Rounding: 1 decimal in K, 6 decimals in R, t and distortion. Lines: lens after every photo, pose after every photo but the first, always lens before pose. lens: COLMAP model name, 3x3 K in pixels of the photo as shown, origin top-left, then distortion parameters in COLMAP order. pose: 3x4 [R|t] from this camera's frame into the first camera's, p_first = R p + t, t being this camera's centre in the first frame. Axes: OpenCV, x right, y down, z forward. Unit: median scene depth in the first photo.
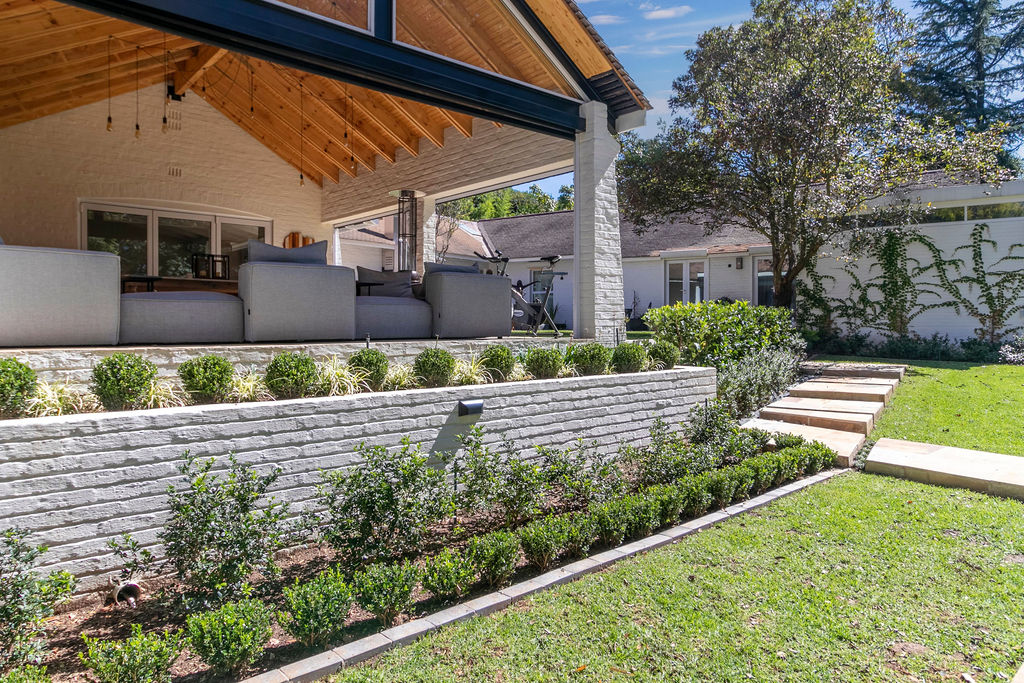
lens RADIAL K [[675.6, 0, 513.1], [0, 675.6, 330.1], [0, 0, 1]] dist [-0.001858, 0.000158]
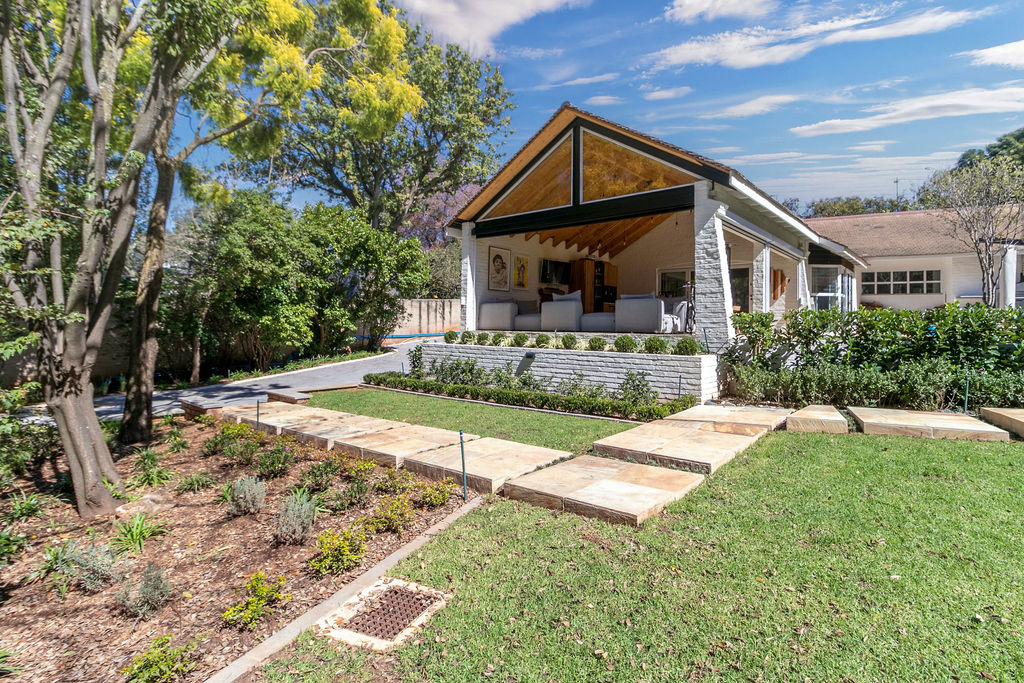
lens RADIAL K [[468.9, 0, 516.2], [0, 468.9, 326.3], [0, 0, 1]] dist [0.000175, 0.000276]
pose [[0.147402, 0.024943, -0.988762, 0.611645], [-0.002999, 0.999689, 0.024772, -0.017038], [0.989072, -0.000687, 0.147431, 0.229494]]
